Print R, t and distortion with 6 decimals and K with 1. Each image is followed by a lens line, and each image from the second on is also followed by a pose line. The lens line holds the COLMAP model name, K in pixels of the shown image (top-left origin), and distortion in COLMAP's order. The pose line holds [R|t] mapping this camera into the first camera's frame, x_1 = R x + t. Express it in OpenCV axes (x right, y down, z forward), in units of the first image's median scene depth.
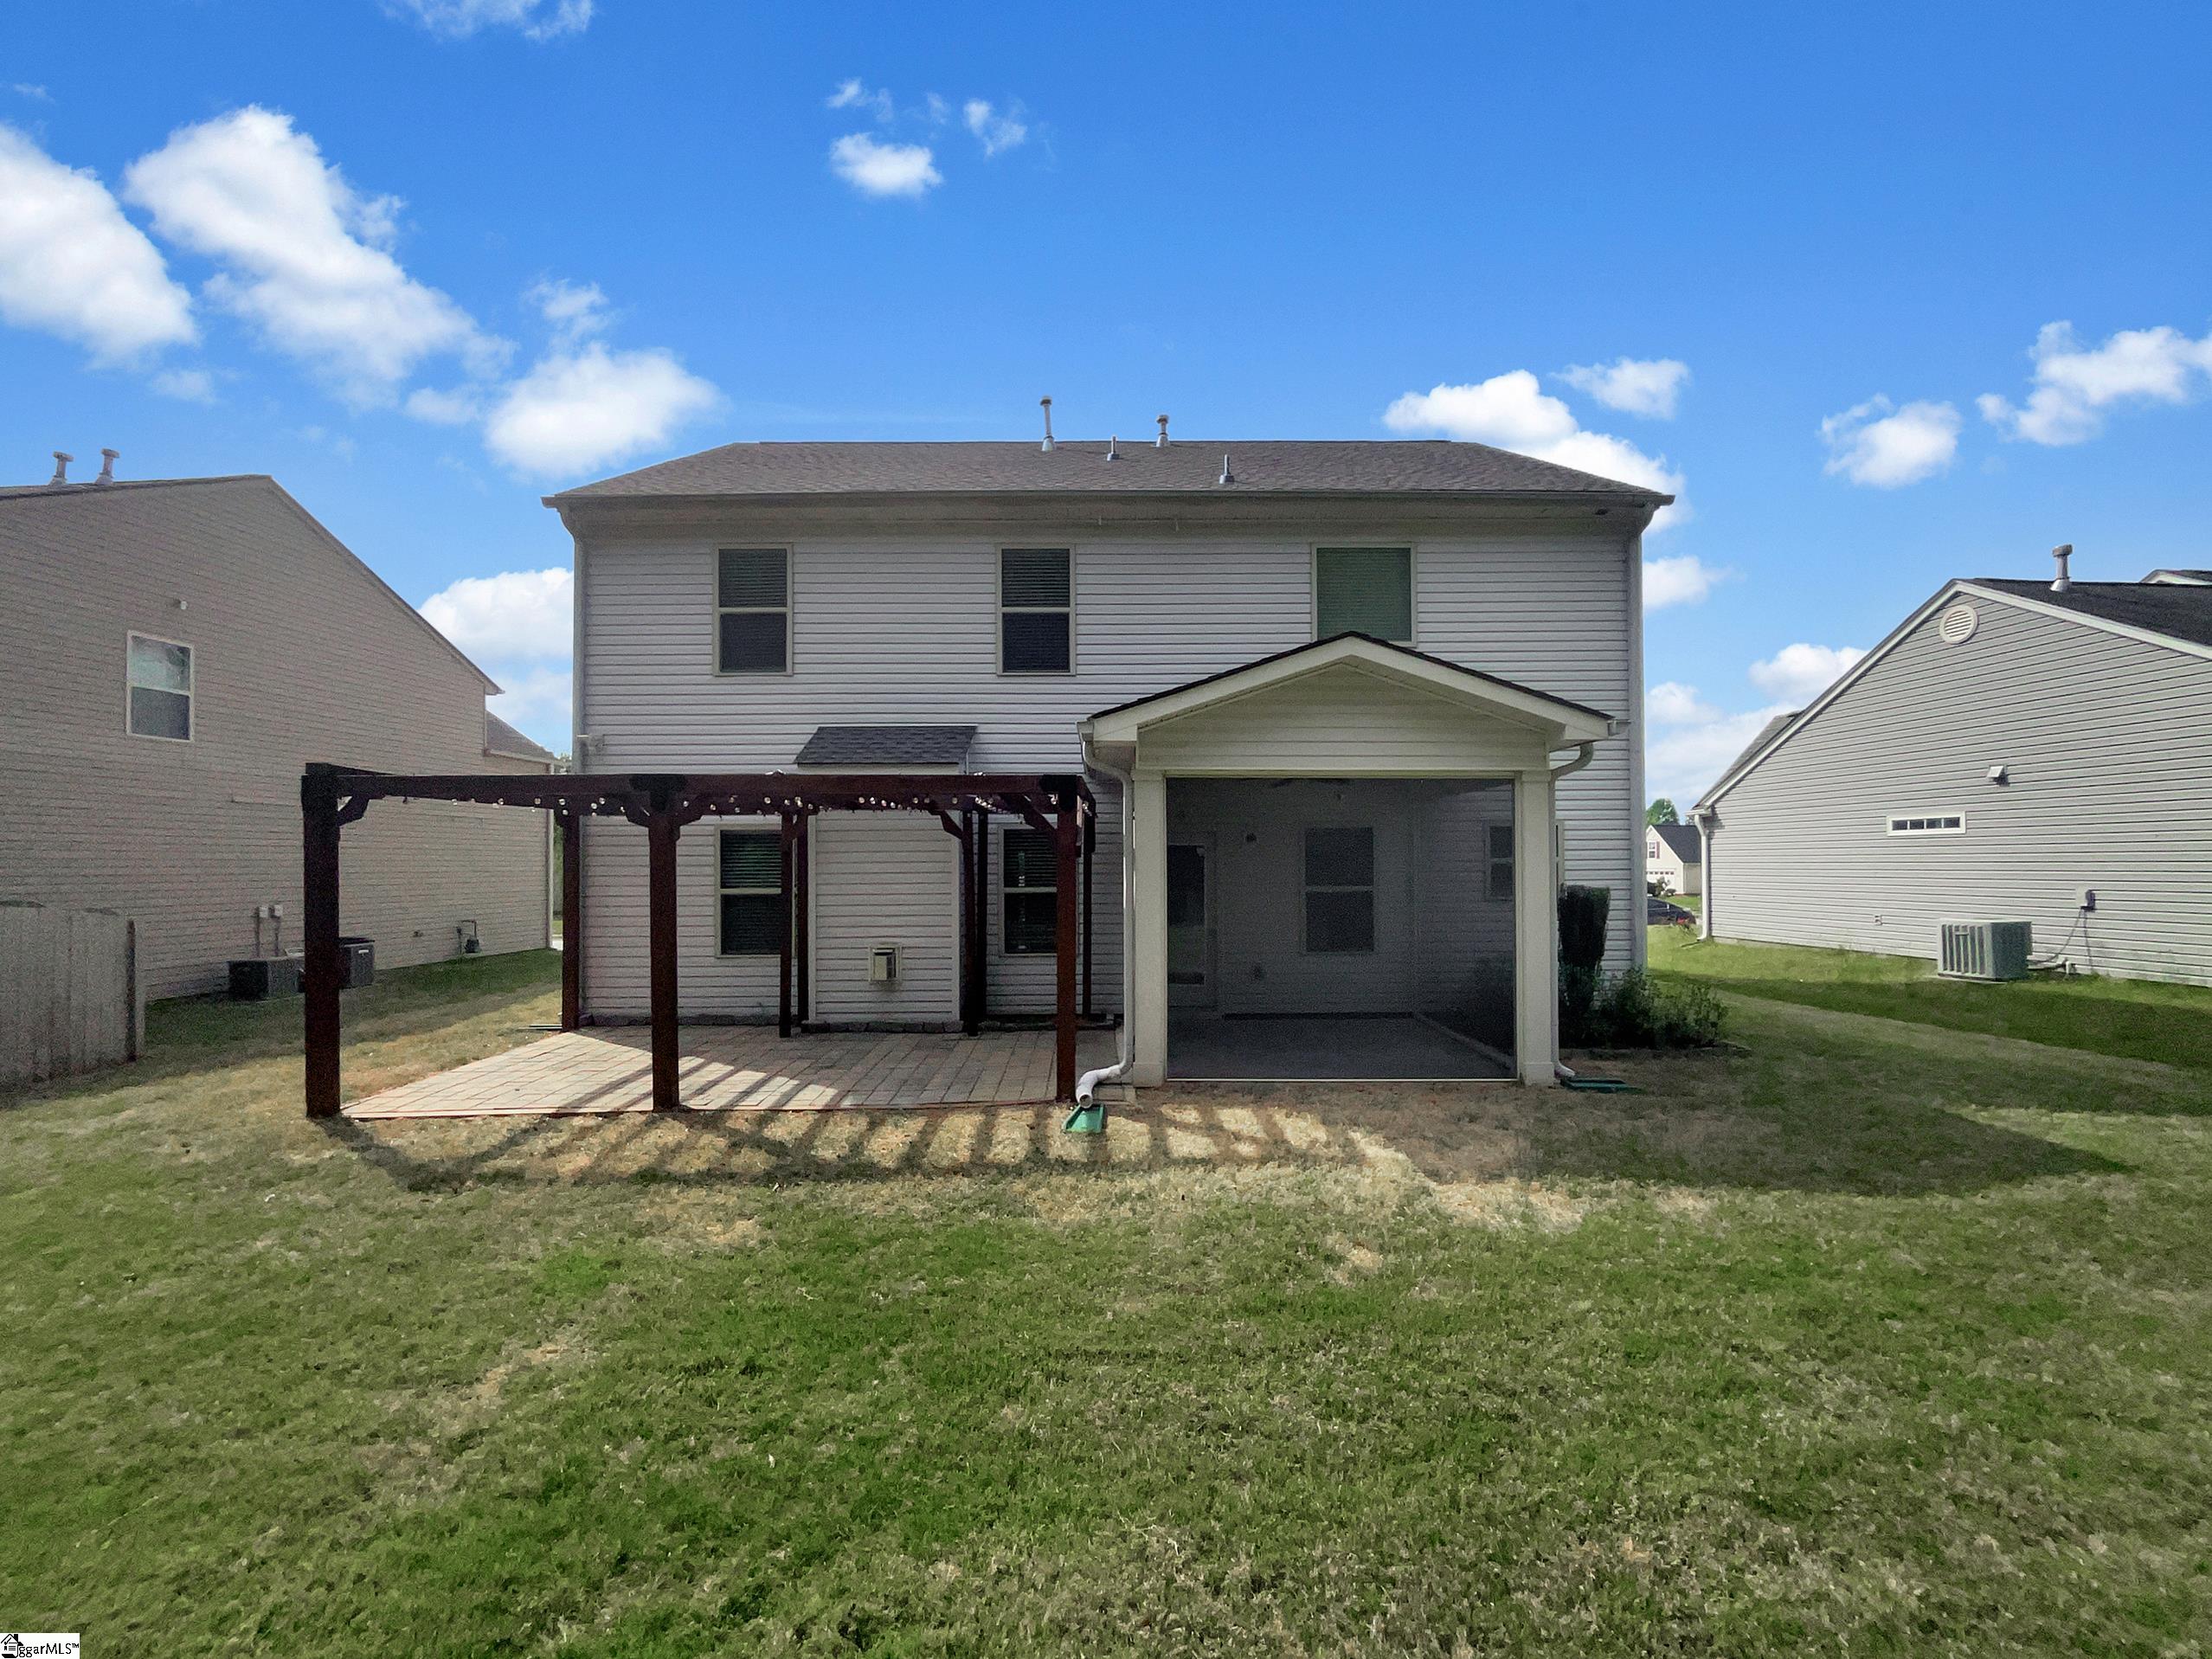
lens RADIAL K [[889.5, 0, 1105.0], [0, 889.5, 856.4], [0, 0, 1]] dist [-0.002937, -0.000016]
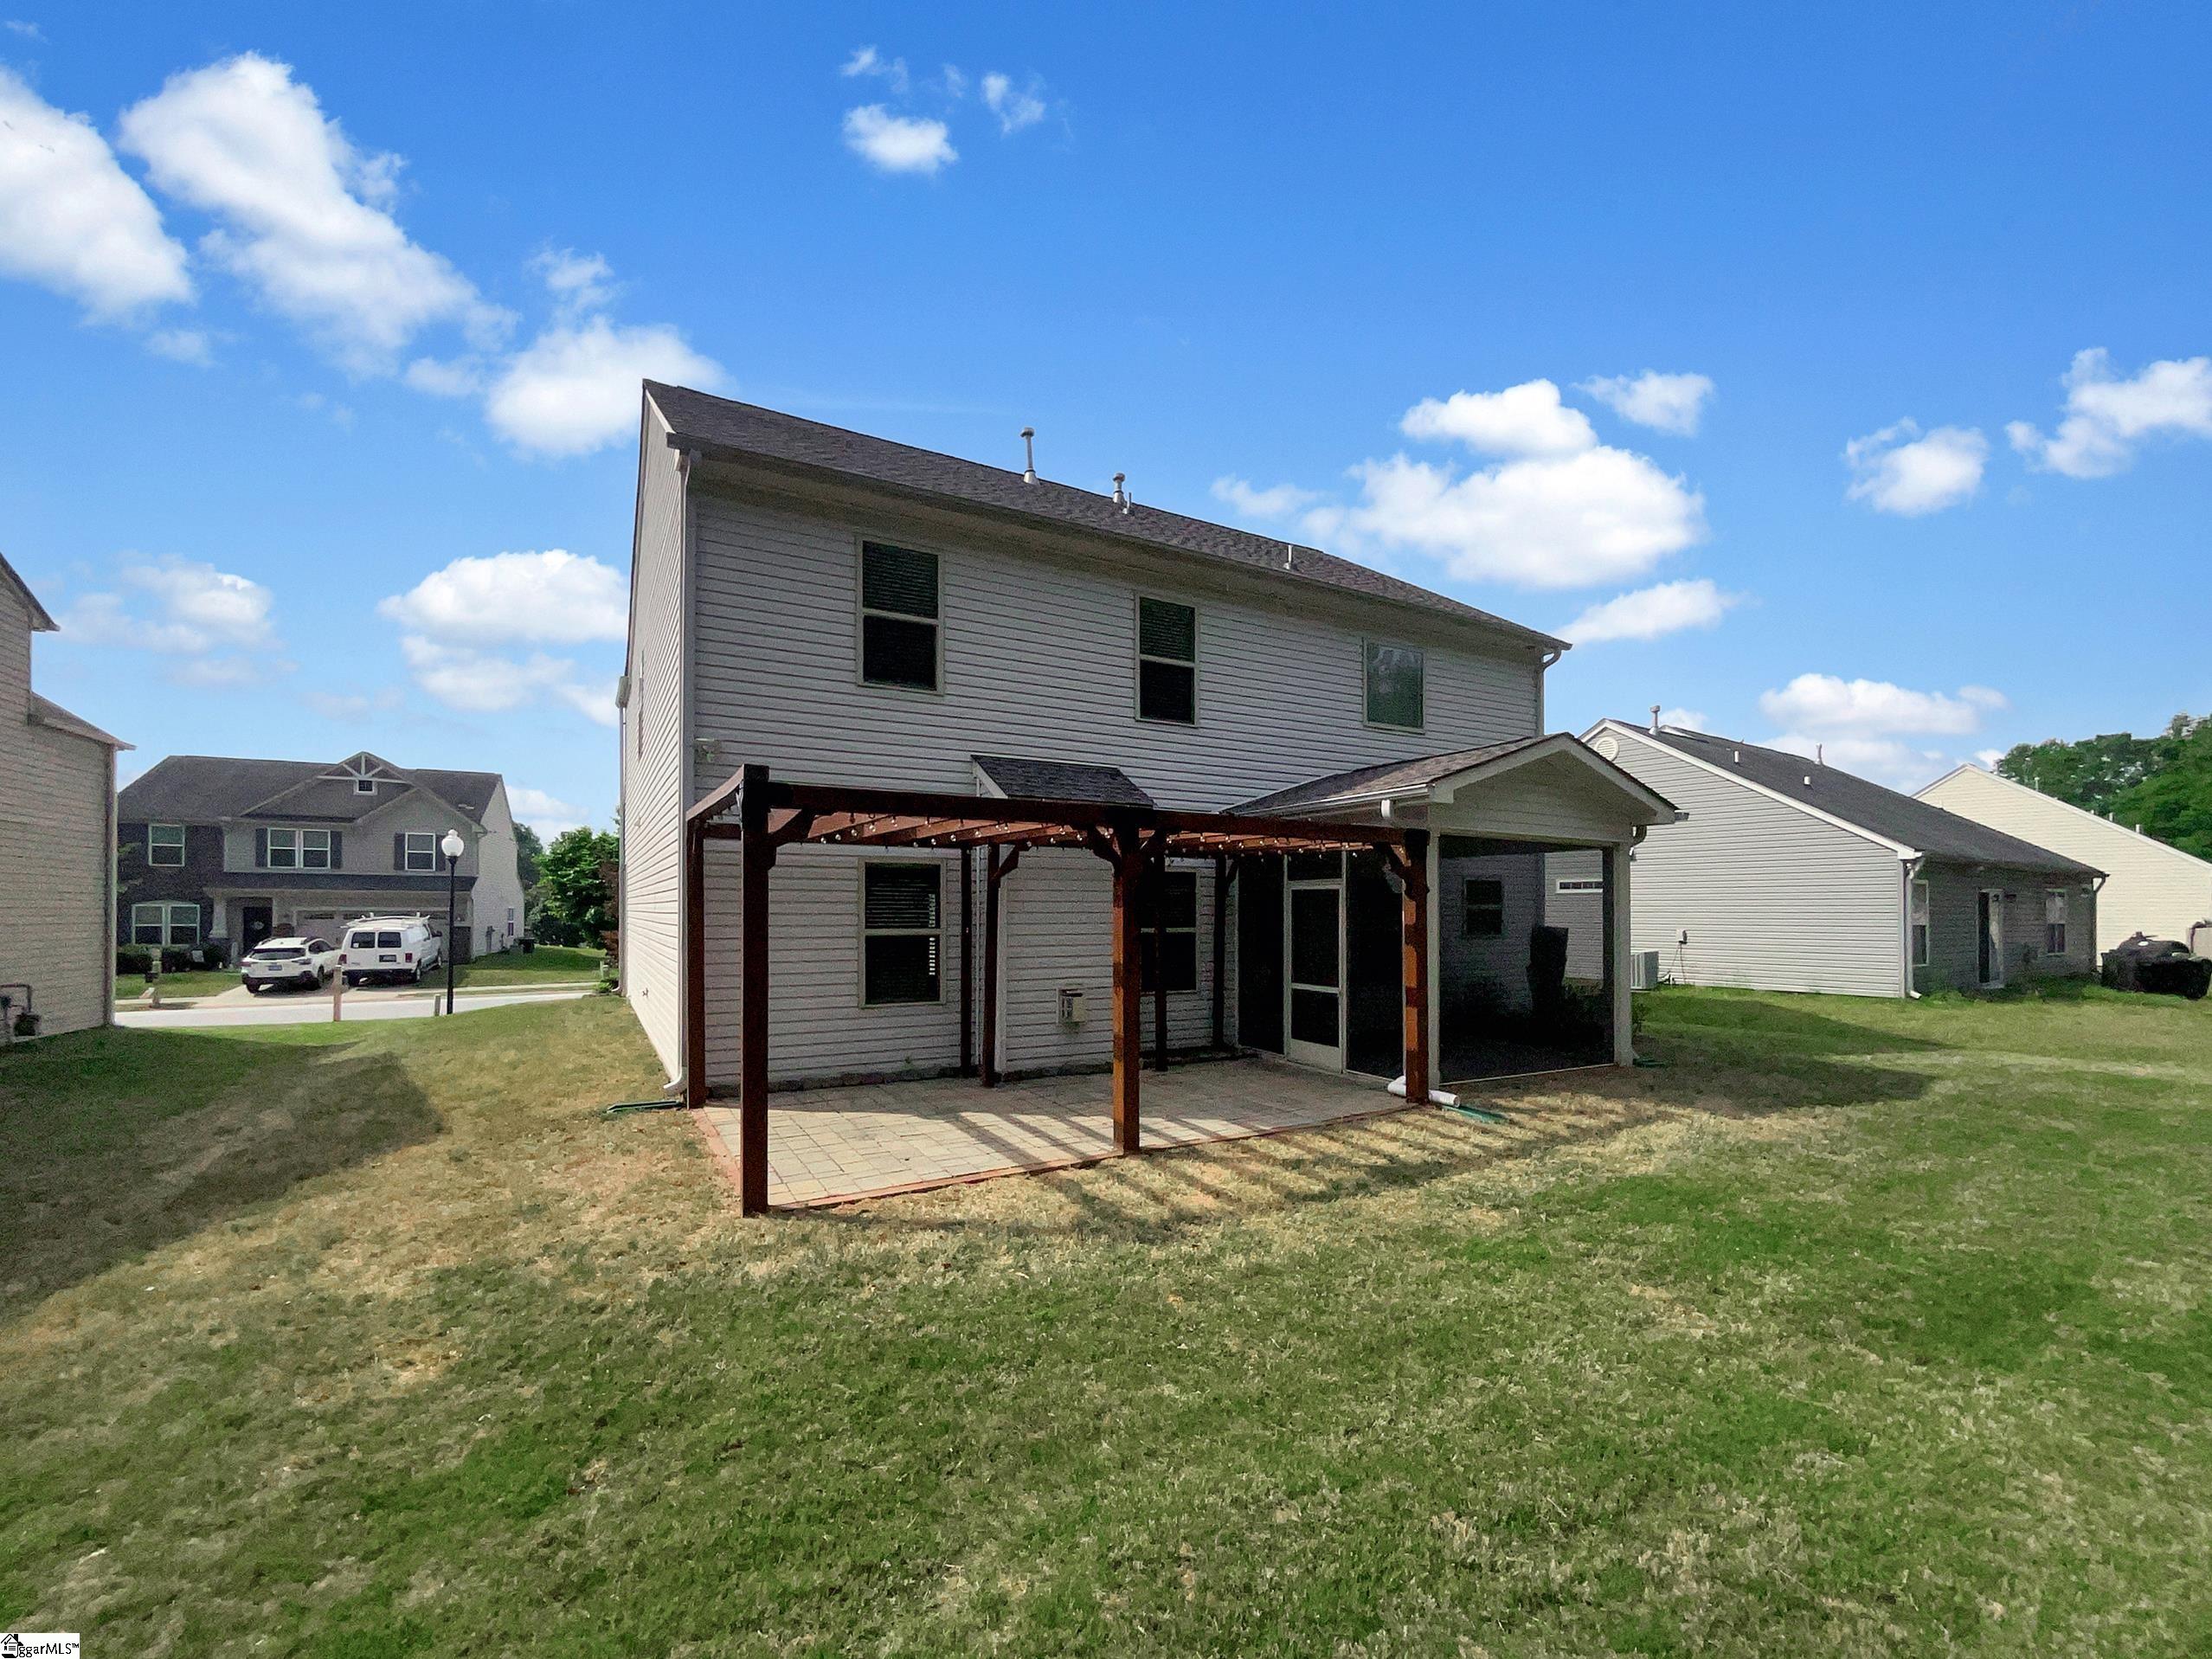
lens RADIAL K [[923.1, 0, 1107.4], [0, 923.1, 911.2], [0, 0, 1]] dist [-0.000506, 0.000122]
pose [[0.873845, 0.008876, 0.486124, -0.689144], [-0.013794, 0.999883, 0.006539, 0.009546], [-0.486009, -0.012420, 0.873866, 0.089962]]
